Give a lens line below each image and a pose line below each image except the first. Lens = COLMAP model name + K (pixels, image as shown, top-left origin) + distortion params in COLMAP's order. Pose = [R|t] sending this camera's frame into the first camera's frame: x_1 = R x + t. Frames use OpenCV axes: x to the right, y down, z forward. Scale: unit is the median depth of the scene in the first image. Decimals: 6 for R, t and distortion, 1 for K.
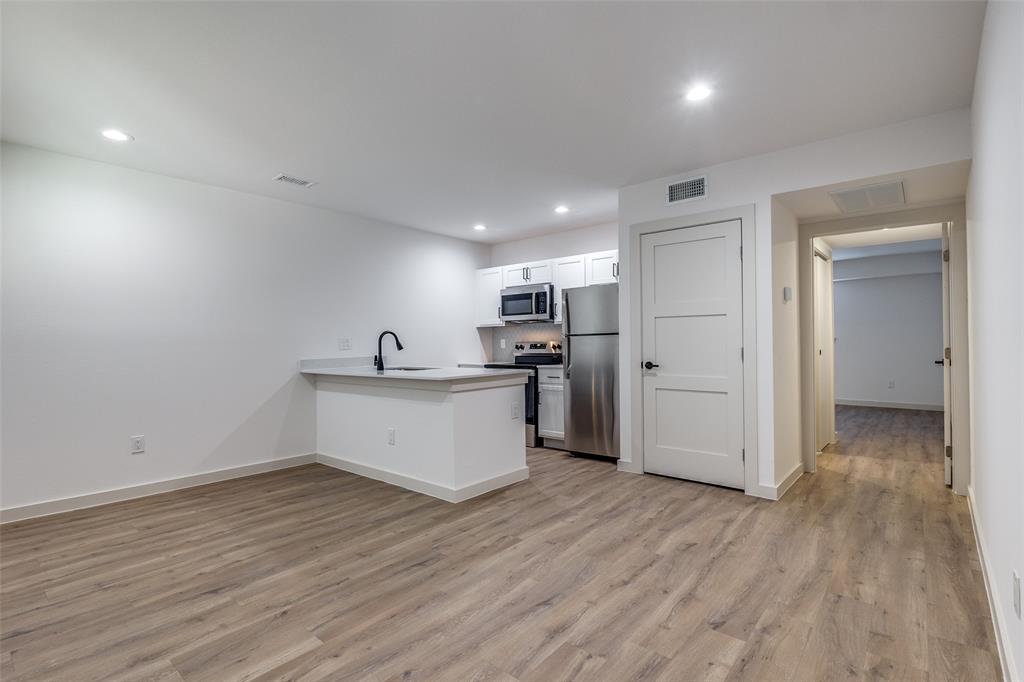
lens RADIAL K [[481.1, 0, 505.7], [0, 481.1, 336.2], [0, 0, 1]] dist [-0.005213, 0.000999]
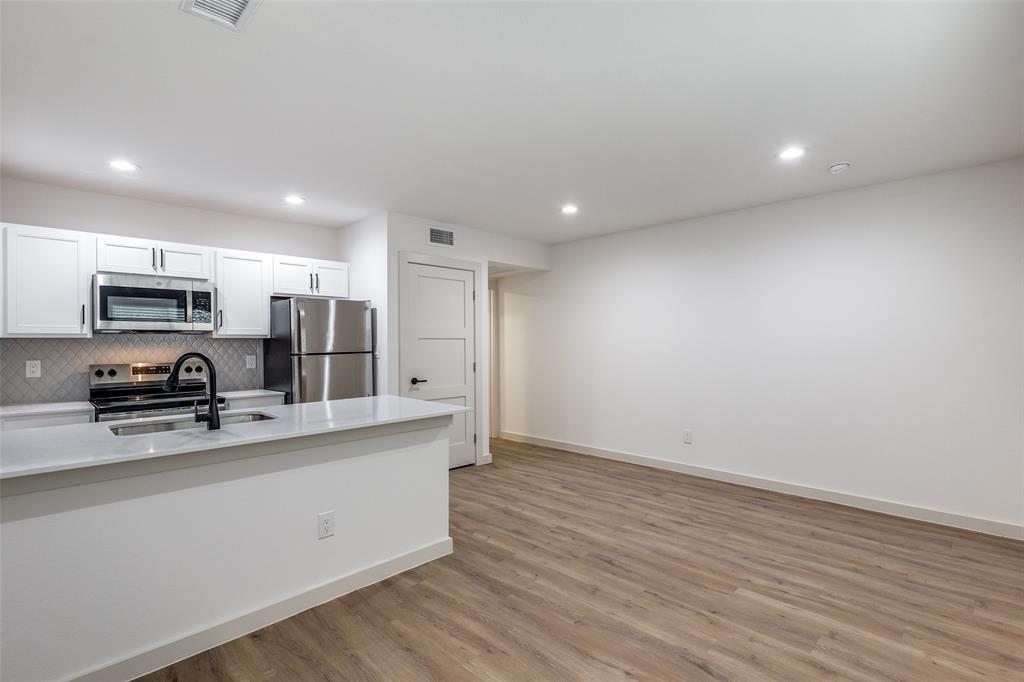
lens RADIAL K [[481.1, 0, 513.5], [0, 481.1, 343.3], [0, 0, 1]] dist [-0.005213, 0.000999]
pose [[0.075426, 0.007561, 0.997123, -0.826760], [-0.007946, 0.999944, -0.006982, -0.022381], [-0.997120, -0.007396, 0.075482, 0.706529]]
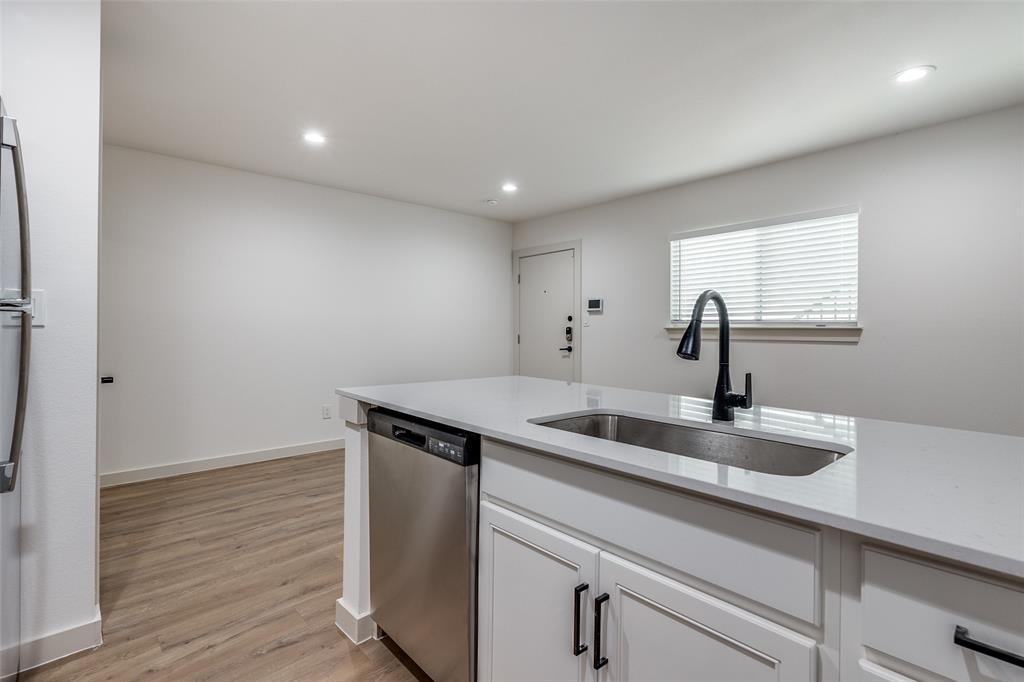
lens RADIAL K [[481.1, 0, 505.3], [0, 481.1, 336.2], [0, 0, 1]] dist [-0.005213, 0.000999]
pose [[-0.992354, -0.001904, 0.123406, -0.174413], [-0.002389, 0.999990, -0.003784, 0.016390], [-0.123398, -0.004050, -0.992349, 1.463074]]
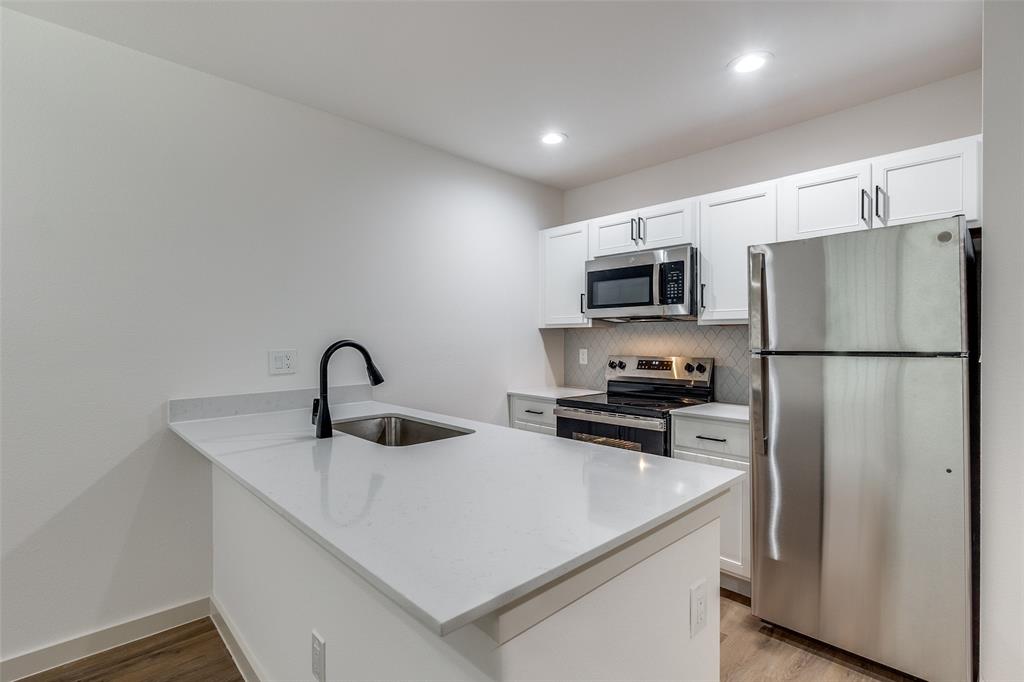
lens RADIAL K [[481.1, 0, 492.4], [0, 481.1, 331.5], [0, 0, 1]] dist [-0.005213, 0.000999]
pose [[0.993221, 0.009494, -0.115851, -0.079008], [-0.009764, 0.999951, -0.001761, -0.021784], [0.115828, 0.002880, 0.993265, 0.671905]]
